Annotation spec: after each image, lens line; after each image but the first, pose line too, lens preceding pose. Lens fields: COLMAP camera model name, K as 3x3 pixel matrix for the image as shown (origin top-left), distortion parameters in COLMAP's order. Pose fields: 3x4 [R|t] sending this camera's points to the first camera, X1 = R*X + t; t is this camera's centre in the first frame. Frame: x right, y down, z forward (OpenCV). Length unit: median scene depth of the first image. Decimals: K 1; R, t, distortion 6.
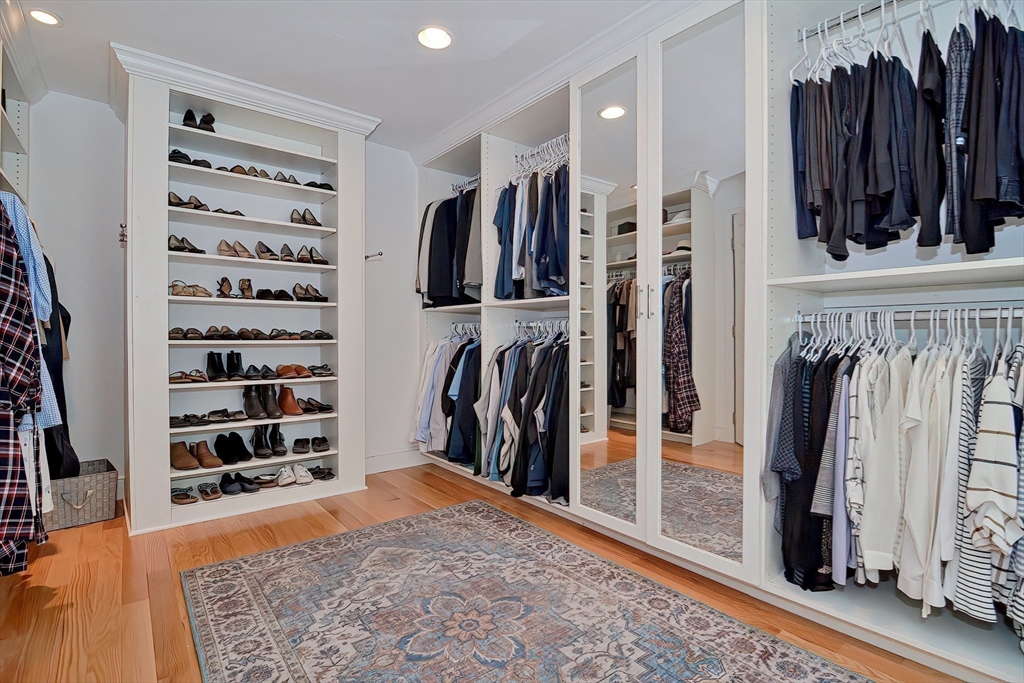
lens RADIAL K [[495.3, 0, 520.3], [0, 495.3, 340.2], [0, 0, 1]] dist [-0.021803, -0.004233]
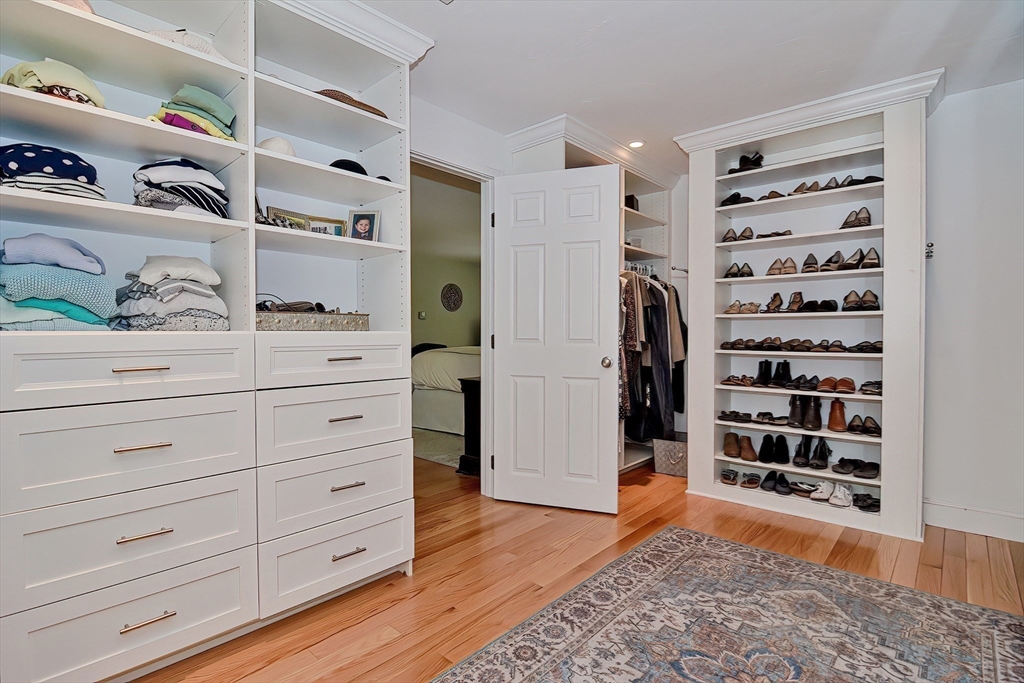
lens RADIAL K [[495.3, 0, 520.1], [0, 495.3, 338.8], [0, 0, 1]] dist [-0.021803, -0.004233]
pose [[0.146908, 0.011725, -0.989081, 0.407651], [-0.006613, 0.999919, 0.010871, -0.034583], [0.989128, 0.004944, 0.146974, 0.270948]]
